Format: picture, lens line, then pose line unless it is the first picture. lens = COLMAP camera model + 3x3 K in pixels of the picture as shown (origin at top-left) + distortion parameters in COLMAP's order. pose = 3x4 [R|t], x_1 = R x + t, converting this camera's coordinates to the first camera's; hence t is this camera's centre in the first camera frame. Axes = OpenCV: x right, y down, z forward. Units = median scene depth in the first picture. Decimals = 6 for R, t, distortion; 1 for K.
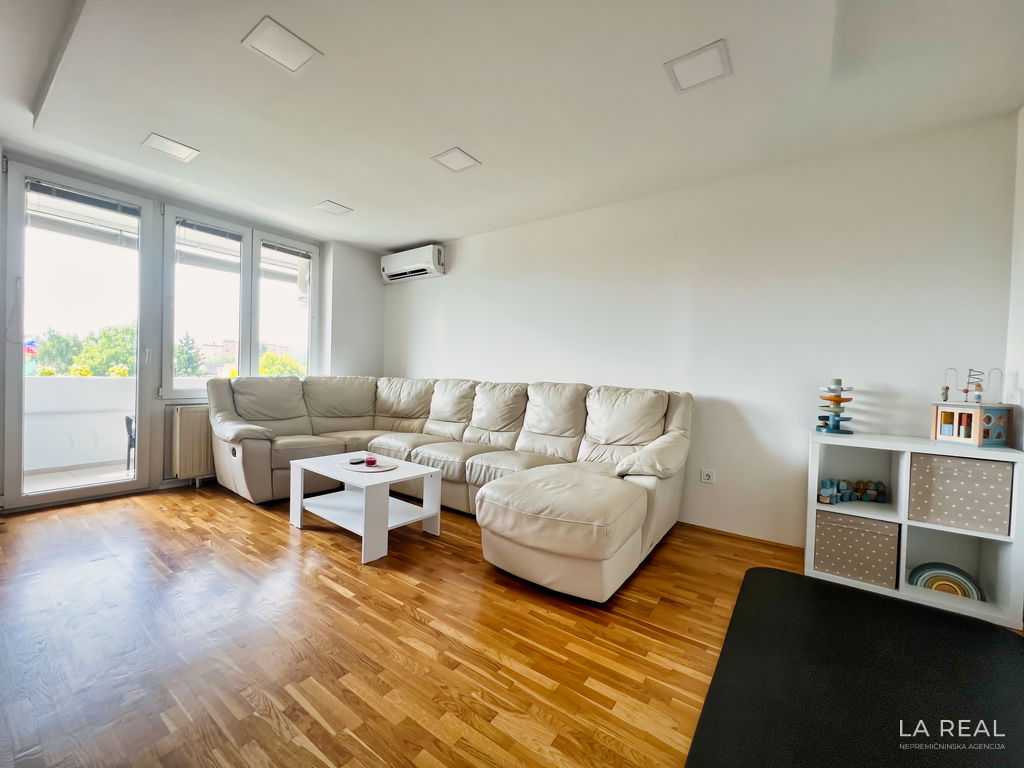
lens RADIAL K [[409.5, 0, 510.5], [0, 409.5, 384.7], [0, 0, 1]] dist [-0.002379, 0.000684]
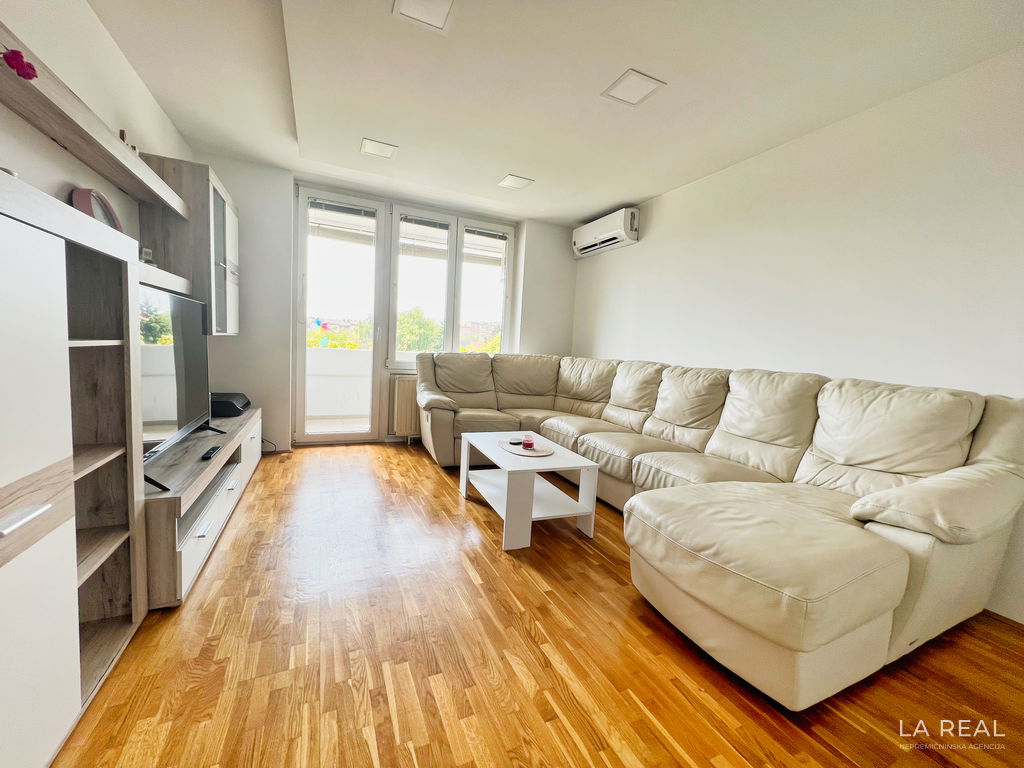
lens RADIAL K [[409.5, 0, 509.9], [0, 409.5, 383.7], [0, 0, 1]] dist [-0.002379, 0.000684]
pose [[0.868865, 0.063357, -0.490979, 0.087814], [-0.041349, 0.997599, 0.055559, -0.004071], [0.493320, -0.027971, 0.869398, 0.166102]]
